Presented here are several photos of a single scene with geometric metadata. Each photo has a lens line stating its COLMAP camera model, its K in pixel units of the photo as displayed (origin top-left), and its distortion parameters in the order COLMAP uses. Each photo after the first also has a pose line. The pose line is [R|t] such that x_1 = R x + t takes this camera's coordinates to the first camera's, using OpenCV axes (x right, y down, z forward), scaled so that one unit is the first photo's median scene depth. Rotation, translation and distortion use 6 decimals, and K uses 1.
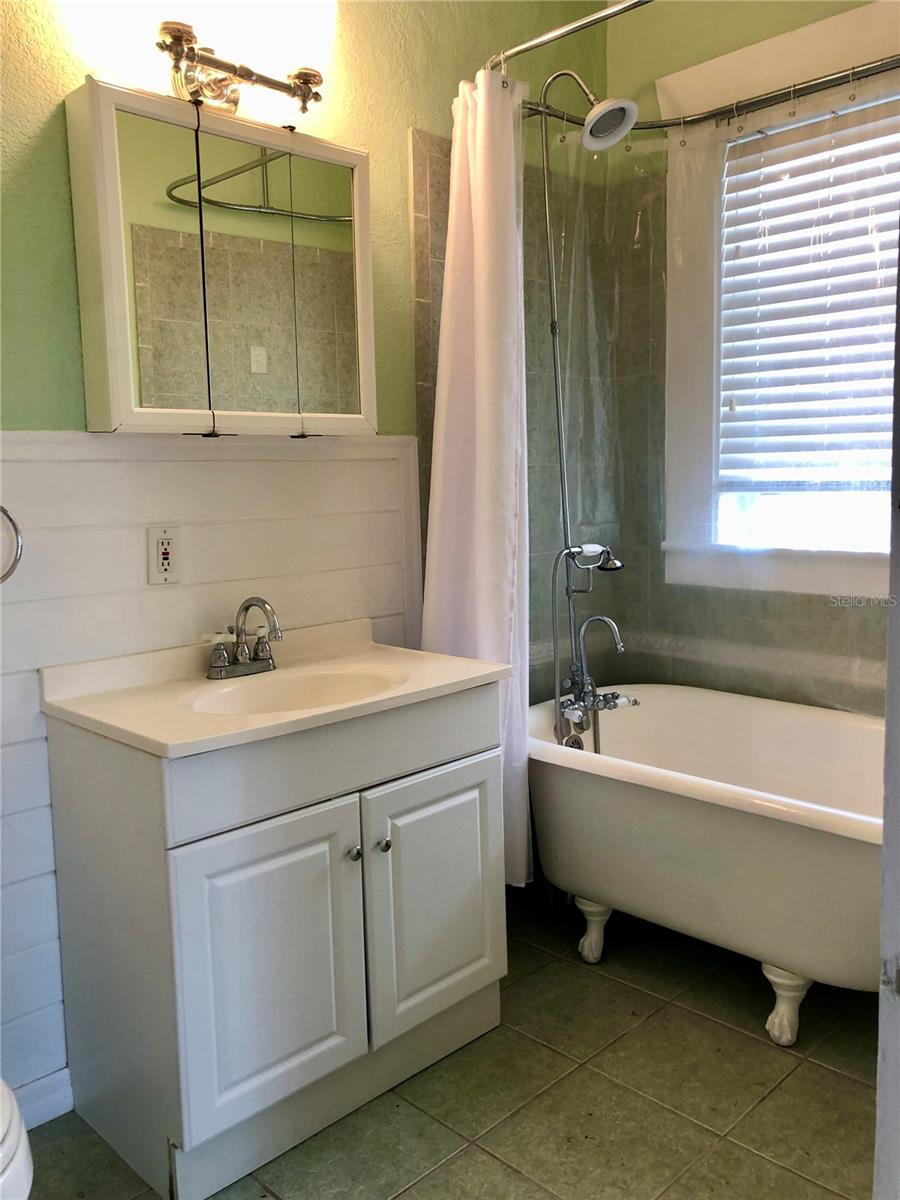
lens RADIAL K [[980.4, 0, 437.3], [0, 980.4, 597.7], [0, 0, 1]] dist [0.029804, -0.029742]
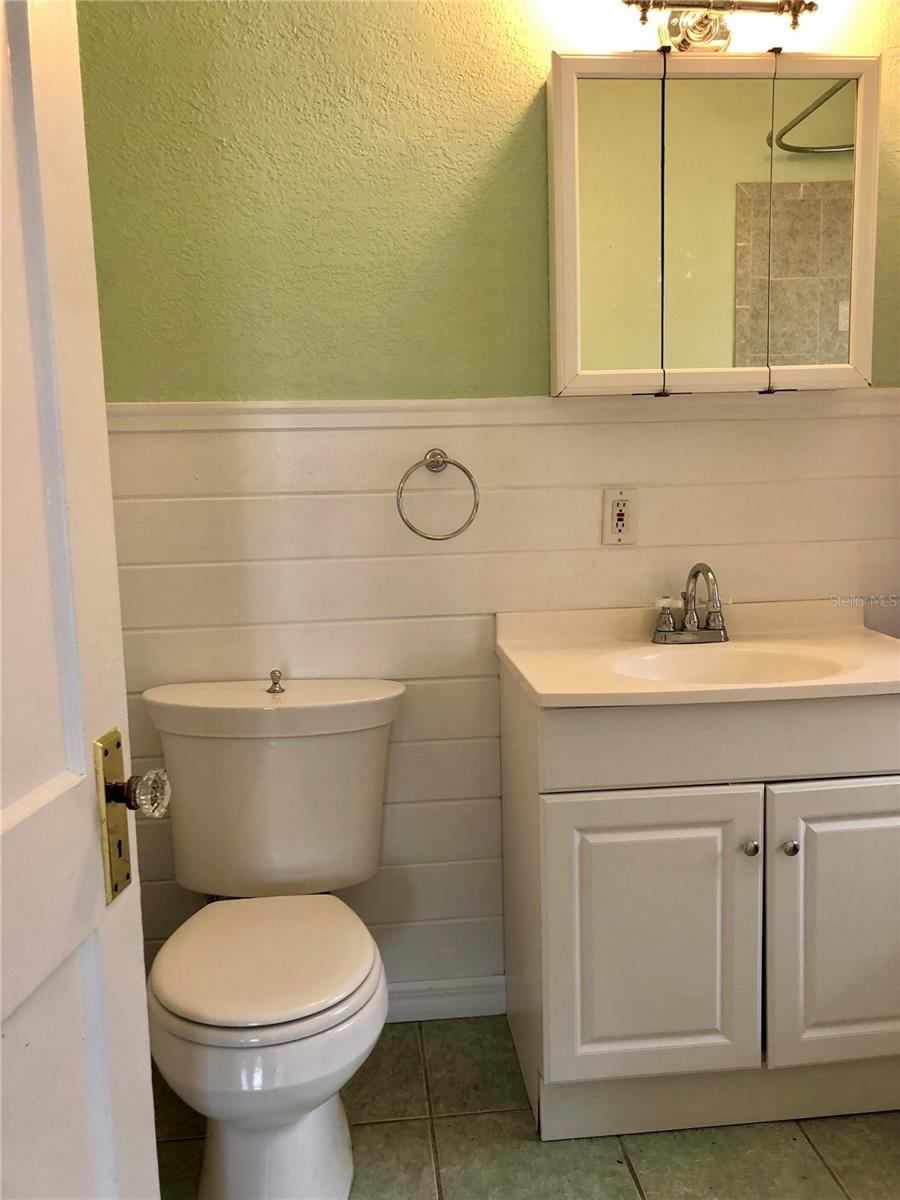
lens RADIAL K [[980.4, 0, 444.7], [0, 980.4, 598.4], [0, 0, 1]] dist [0.029804, -0.029742]
pose [[0.777474, 0.088245, -0.622694, 0.223711], [-0.068773, 0.996099, 0.055294, -0.002203], [0.625144, -0.000166, 0.780509, 0.097456]]
